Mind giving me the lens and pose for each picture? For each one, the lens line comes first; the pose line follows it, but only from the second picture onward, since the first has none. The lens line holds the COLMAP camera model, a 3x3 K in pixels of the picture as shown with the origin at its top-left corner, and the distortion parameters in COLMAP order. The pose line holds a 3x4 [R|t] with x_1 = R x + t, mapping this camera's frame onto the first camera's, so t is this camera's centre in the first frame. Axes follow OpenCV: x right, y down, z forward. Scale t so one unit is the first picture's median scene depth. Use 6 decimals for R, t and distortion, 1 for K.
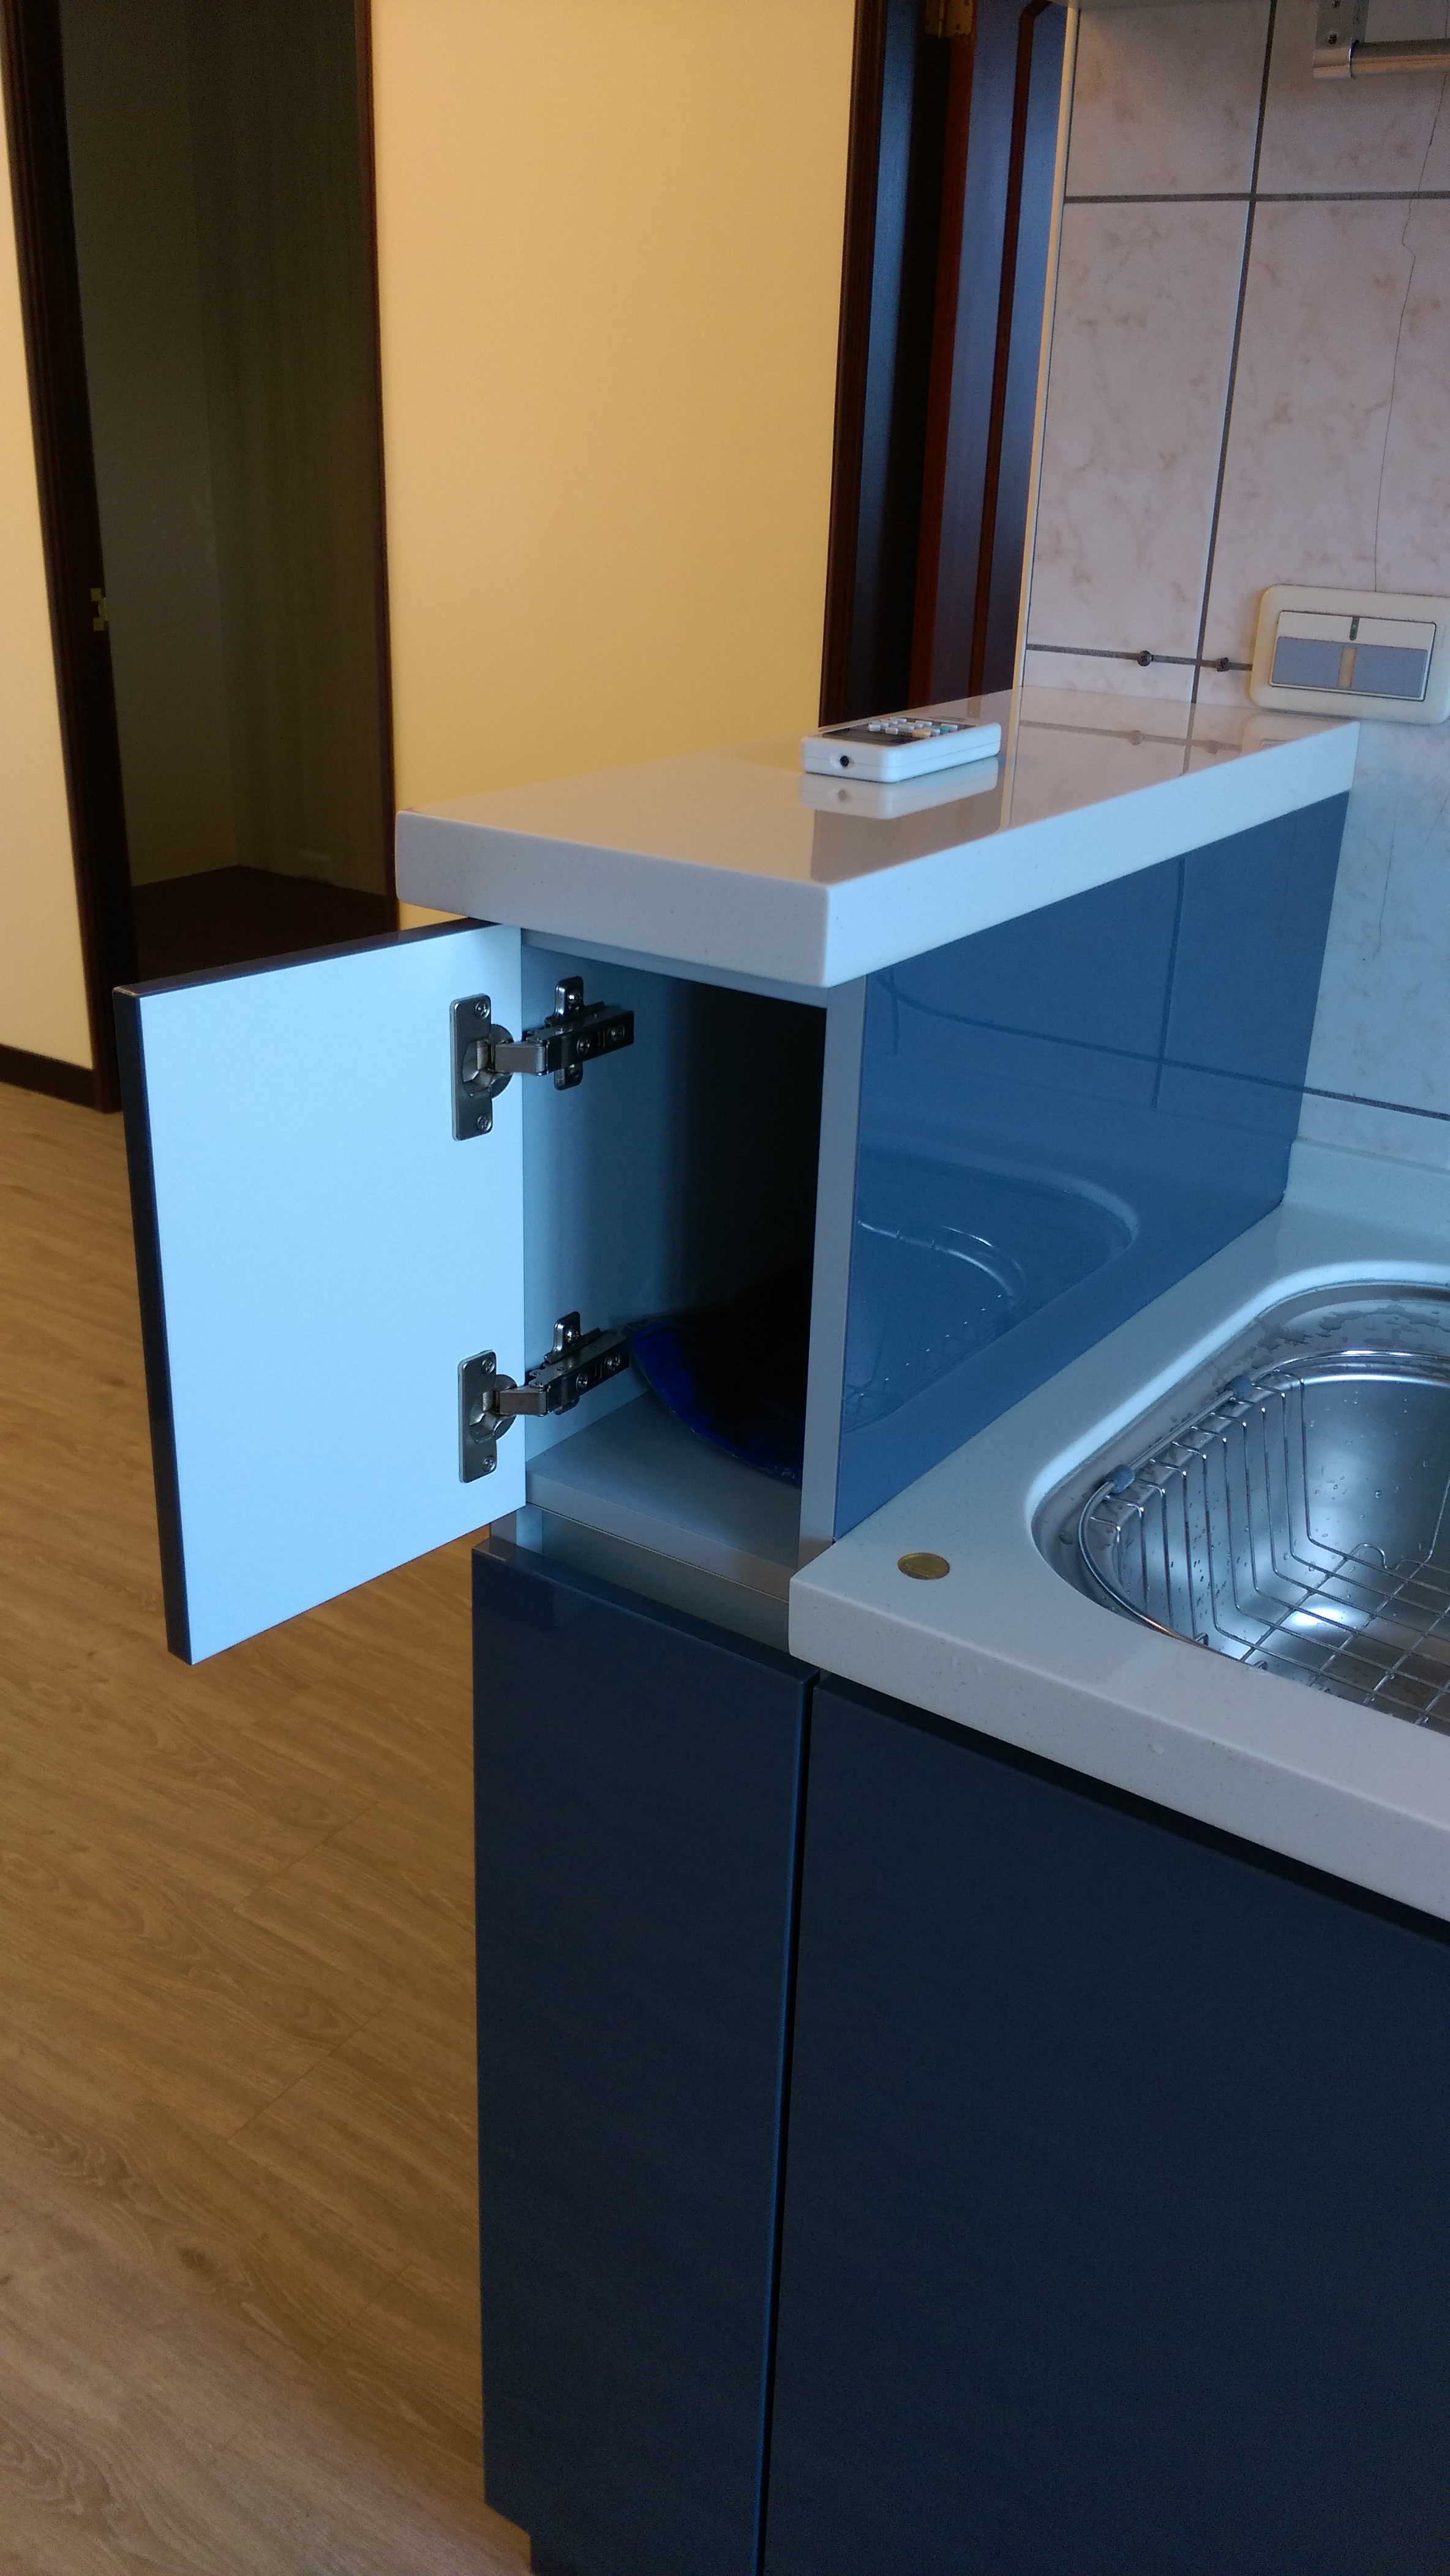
lens RADIAL K [[2079.7, 0, 725.0], [0, 2079.7, 1288.0], [0, 0, 1]] dist [0.113188, -0.189981]
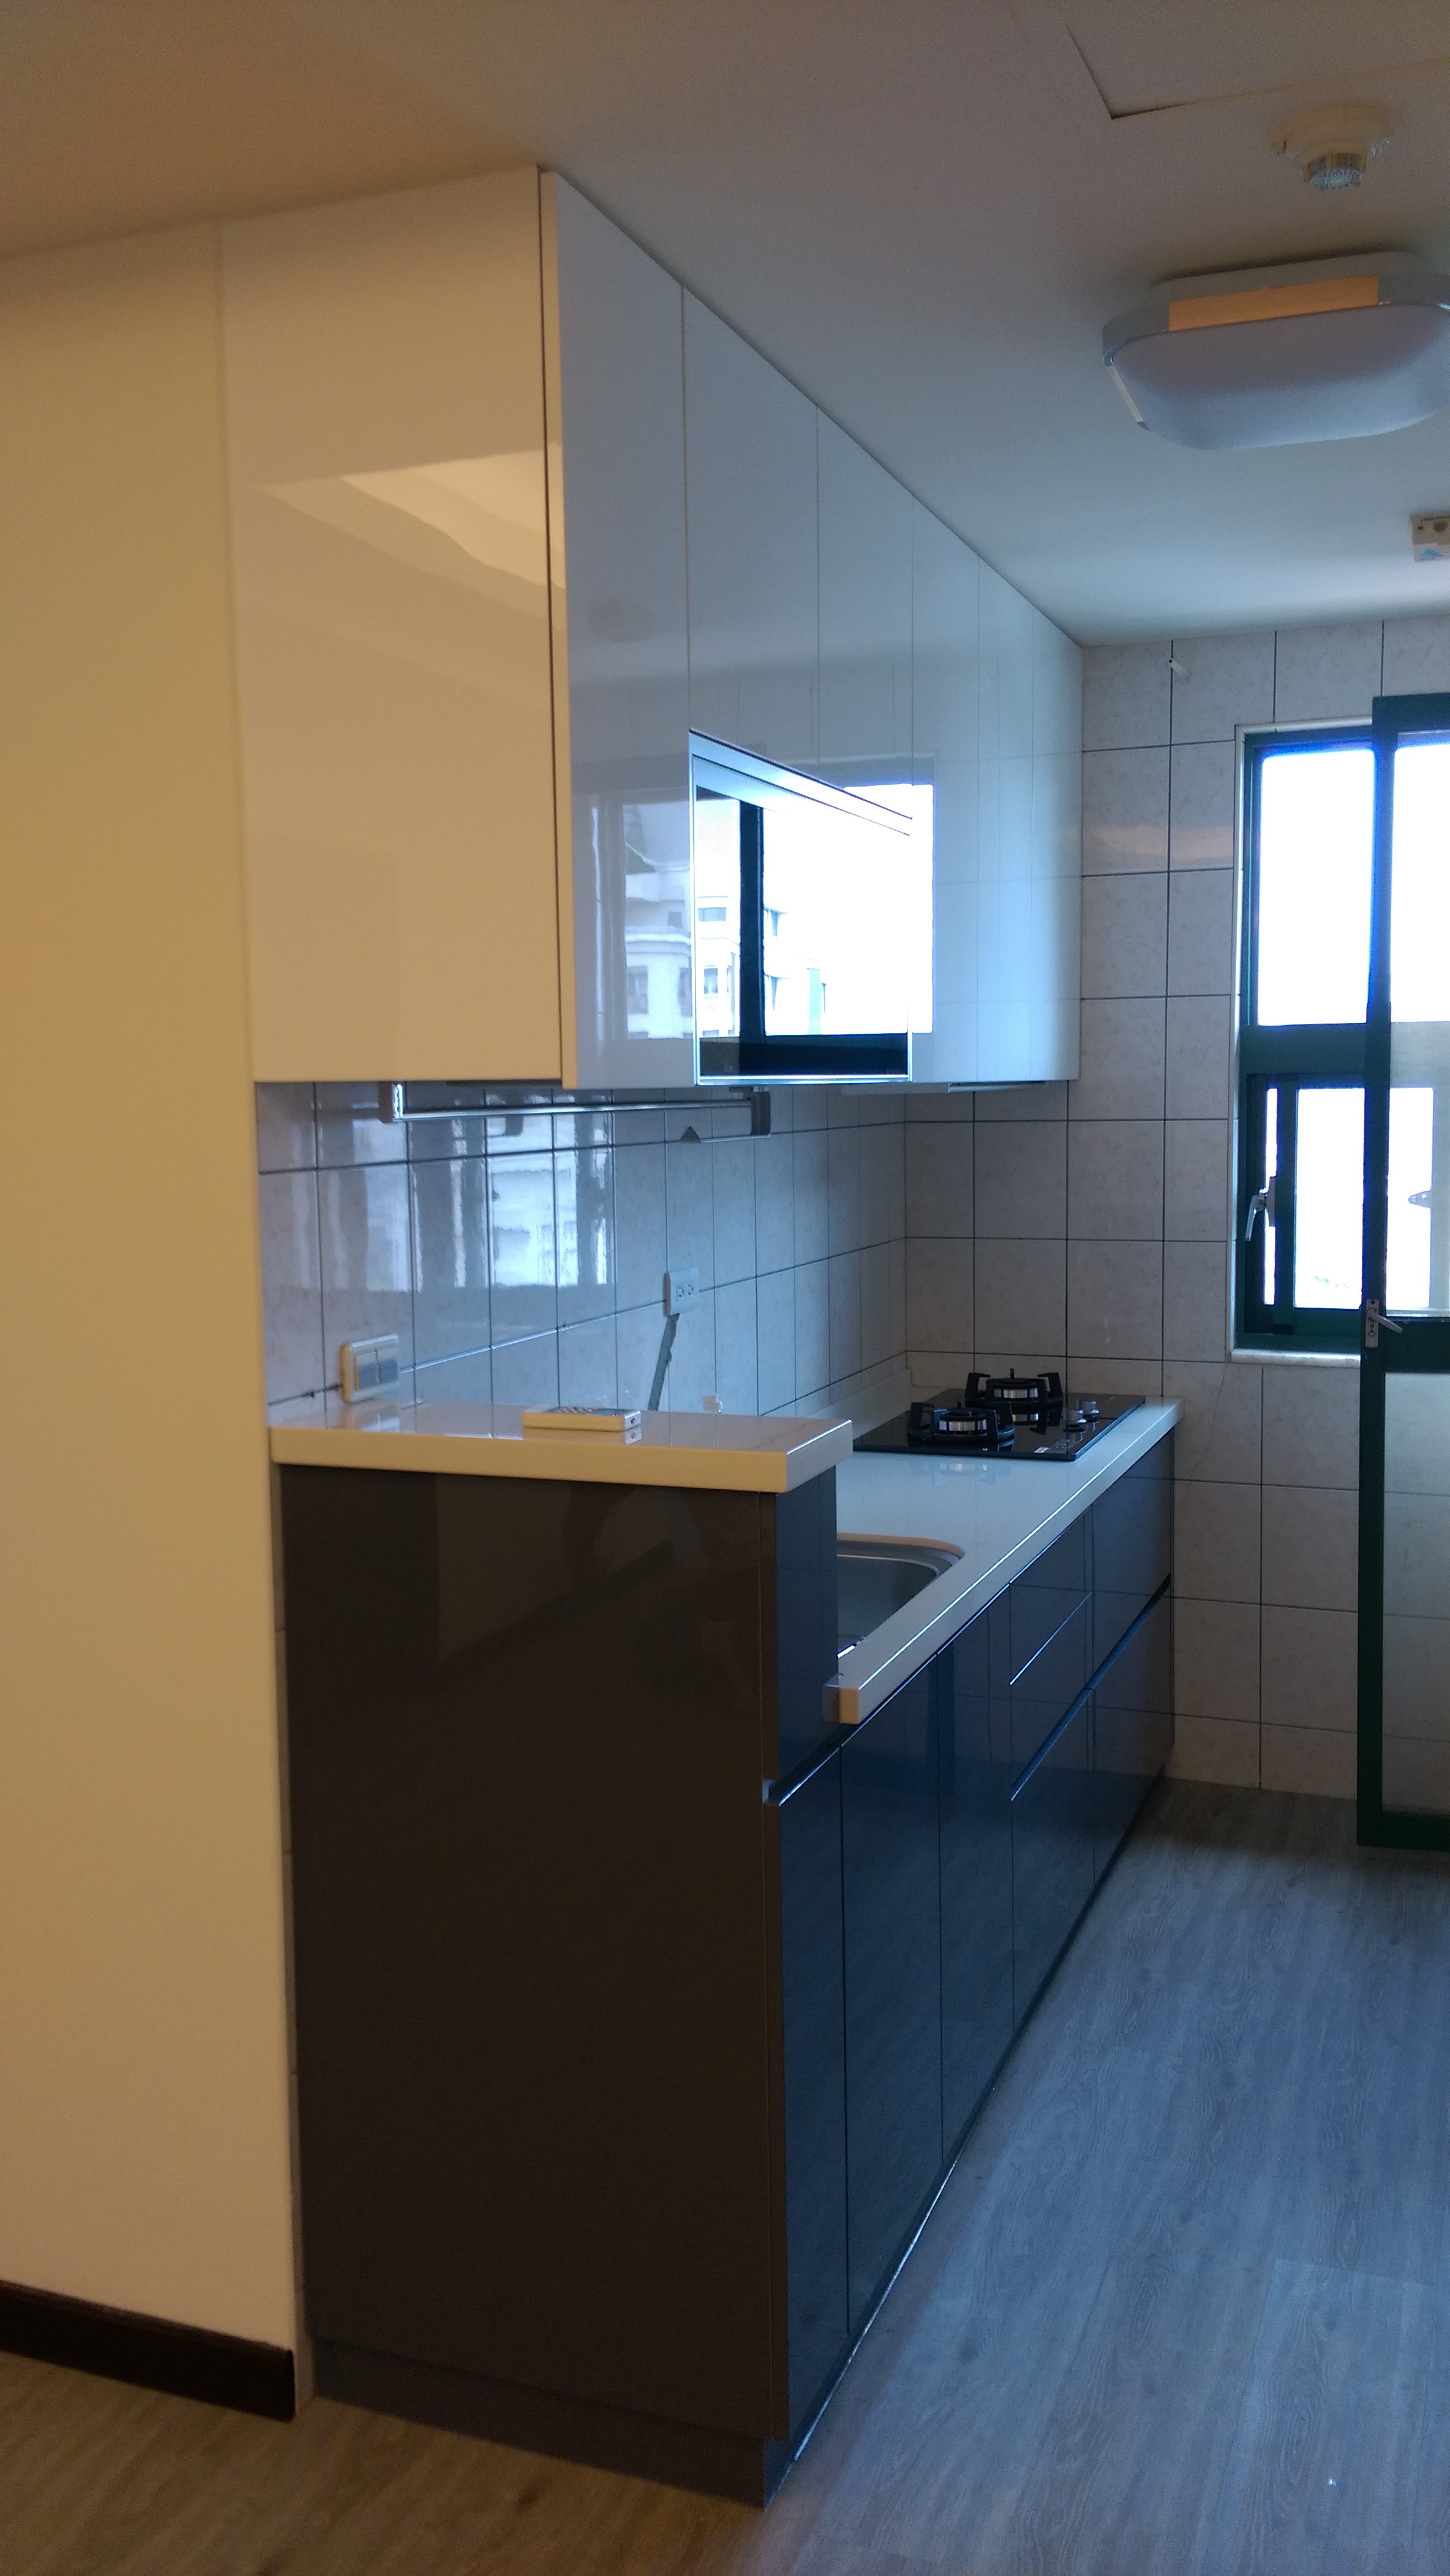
lens RADIAL K [[2089.5, 0, 729.6], [0, 2089.5, 1285.0], [0, 0, 1]] dist [0.109187, -0.176440]
pose [[-0.227006, -0.123035, 0.966090, -1.064086], [0.387856, 0.898505, 0.205564, -0.404452], [-0.893329, 0.421368, -0.156246, 0.604559]]
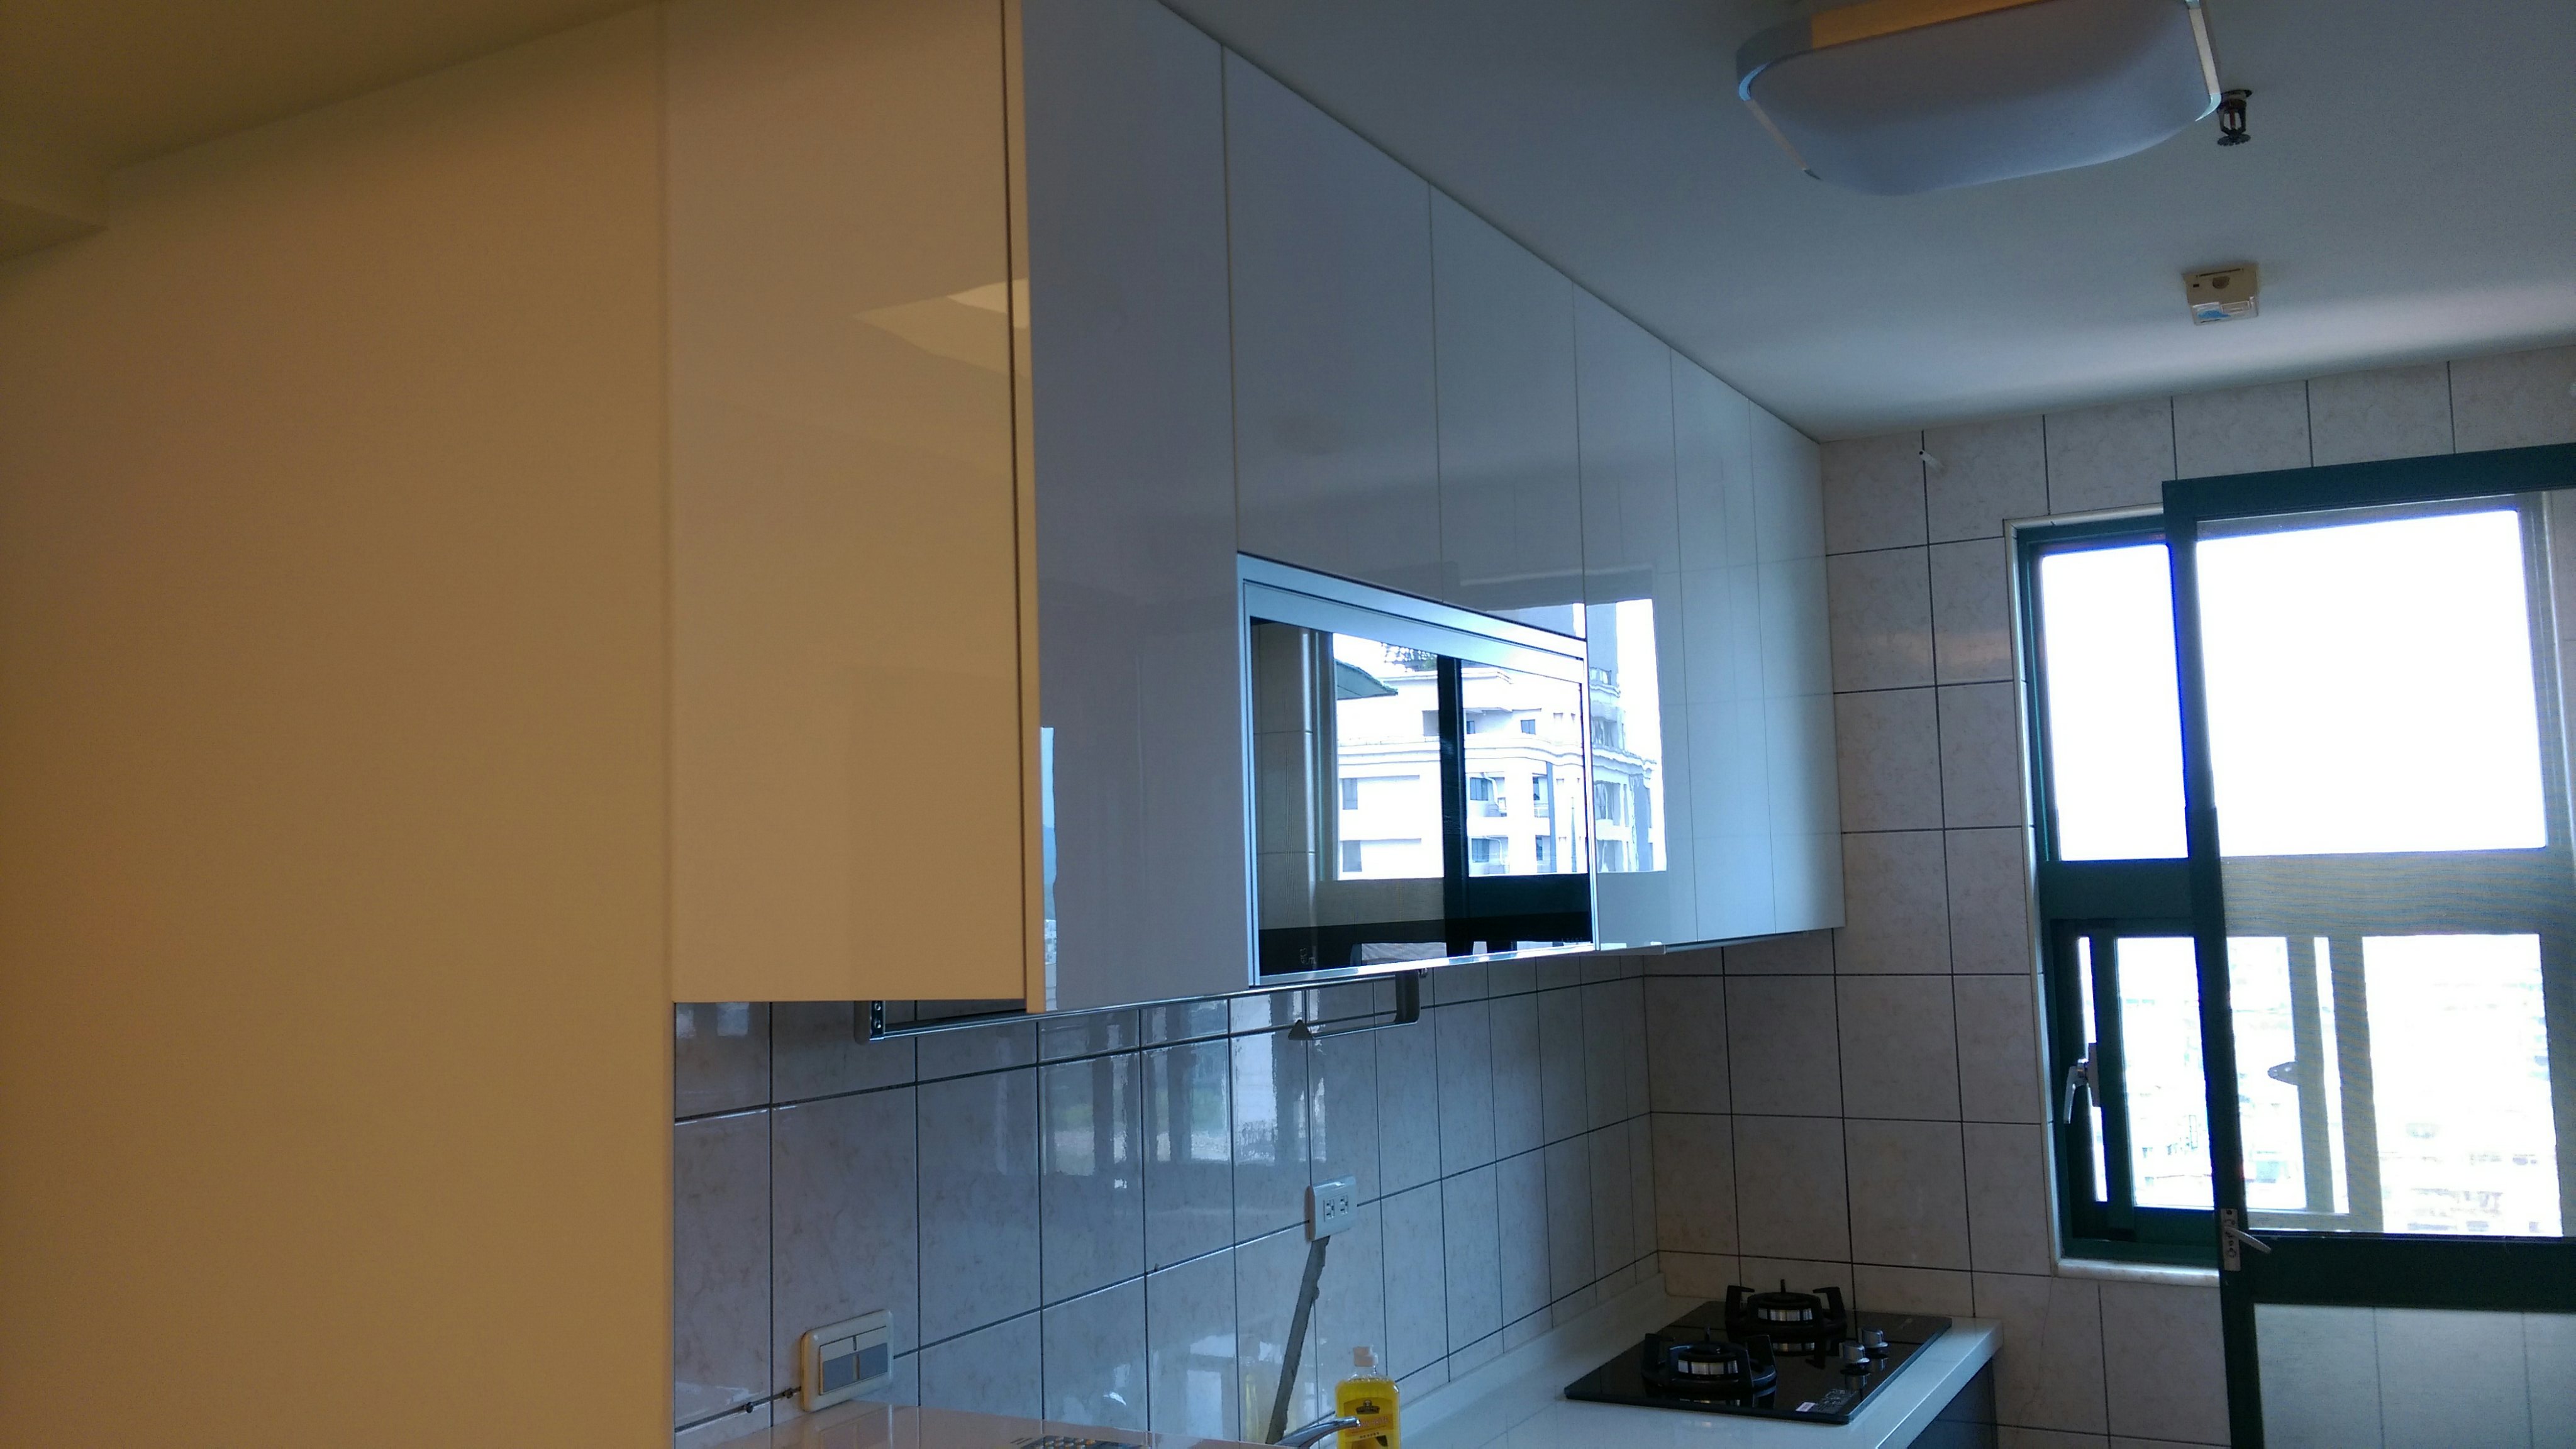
lens RADIAL K [[2079.5, 0, 1278.1], [0, 2079.5, 717.7], [0, 0, 1]] dist [0.113188, -0.189981]
pose [[-0.092930, 0.055019, 0.994151, -0.816154], [0.416014, 0.909287, -0.011435, -0.362199], [-0.904598, 0.412518, -0.107389, 0.422951]]
